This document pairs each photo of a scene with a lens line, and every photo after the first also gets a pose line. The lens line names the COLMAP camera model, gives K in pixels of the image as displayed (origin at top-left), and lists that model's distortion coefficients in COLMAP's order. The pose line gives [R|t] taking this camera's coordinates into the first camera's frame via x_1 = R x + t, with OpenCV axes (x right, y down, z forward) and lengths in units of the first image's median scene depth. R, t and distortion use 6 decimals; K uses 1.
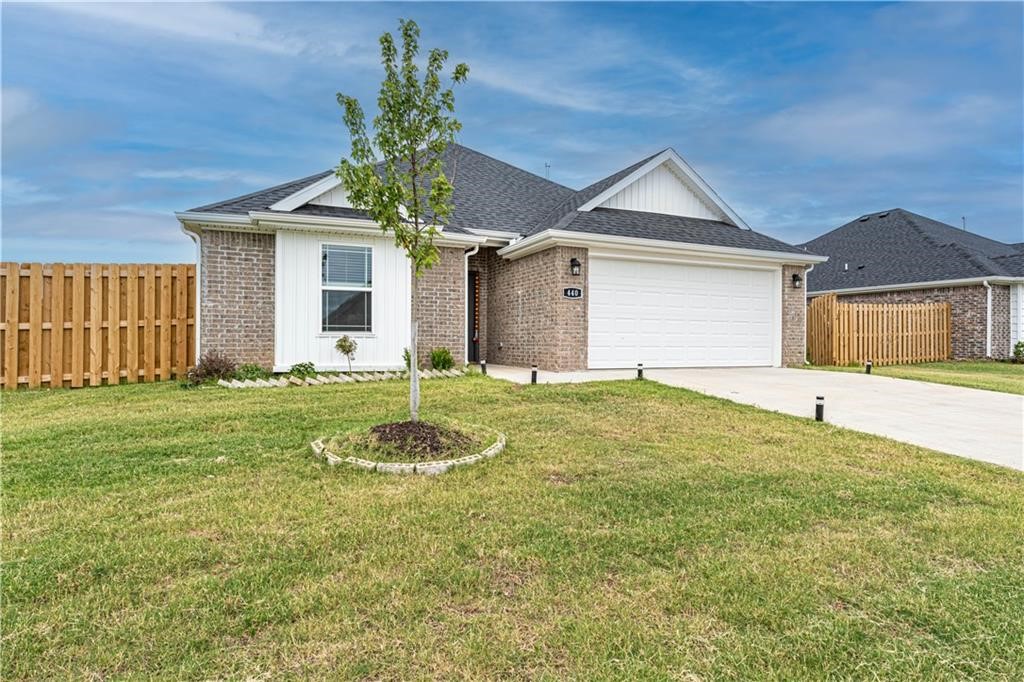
lens RADIAL K [[556.6, 0, 512.0], [0, 556.6, 341.0], [0, 0, 1]] dist [-0.001213, -0.000092]
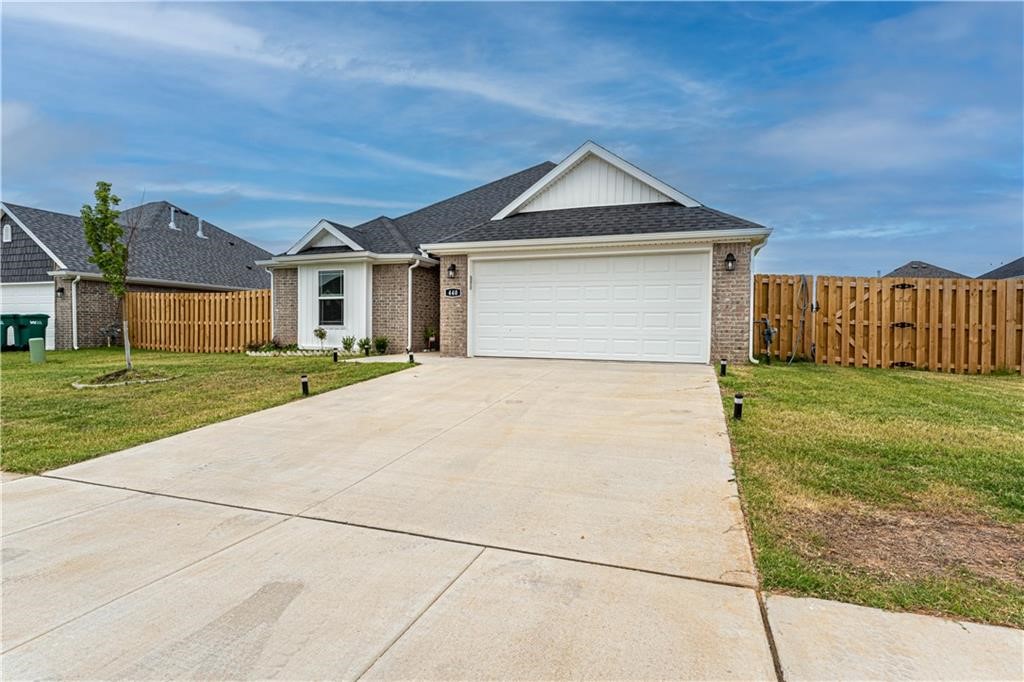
lens RADIAL K [[513.9, 0, 512.0], [0, 513.9, 341.0], [0, 0, 1]] dist [-0.000810, -0.000661]
pose [[0.724425, 0.016983, -0.689145, 1.002482], [-0.007383, 0.999830, 0.016878, -0.000386], [0.689314, -0.007139, 0.724427, 0.275883]]
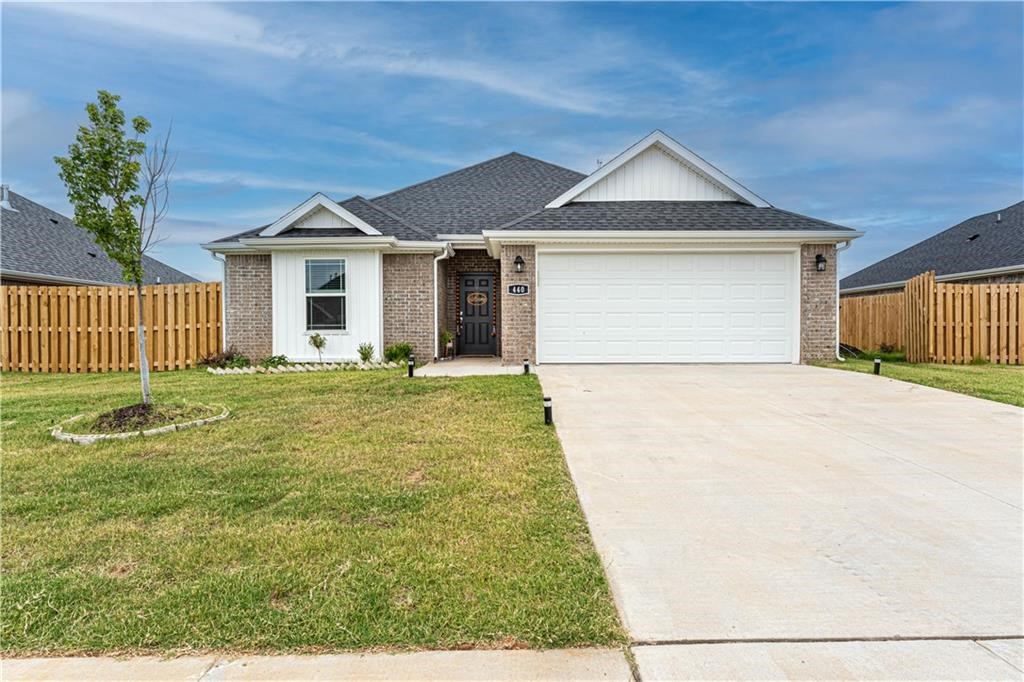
lens RADIAL K [[513.9, 0, 512.0], [0, 513.9, 341.0], [0, 0, 1]] dist [-0.000810, -0.000661]
pose [[0.917271, -0.003670, -0.398248, 0.487725], [0.008713, 0.999903, 0.010855, -0.001234], [0.398169, -0.013427, 0.917214, 0.119573]]
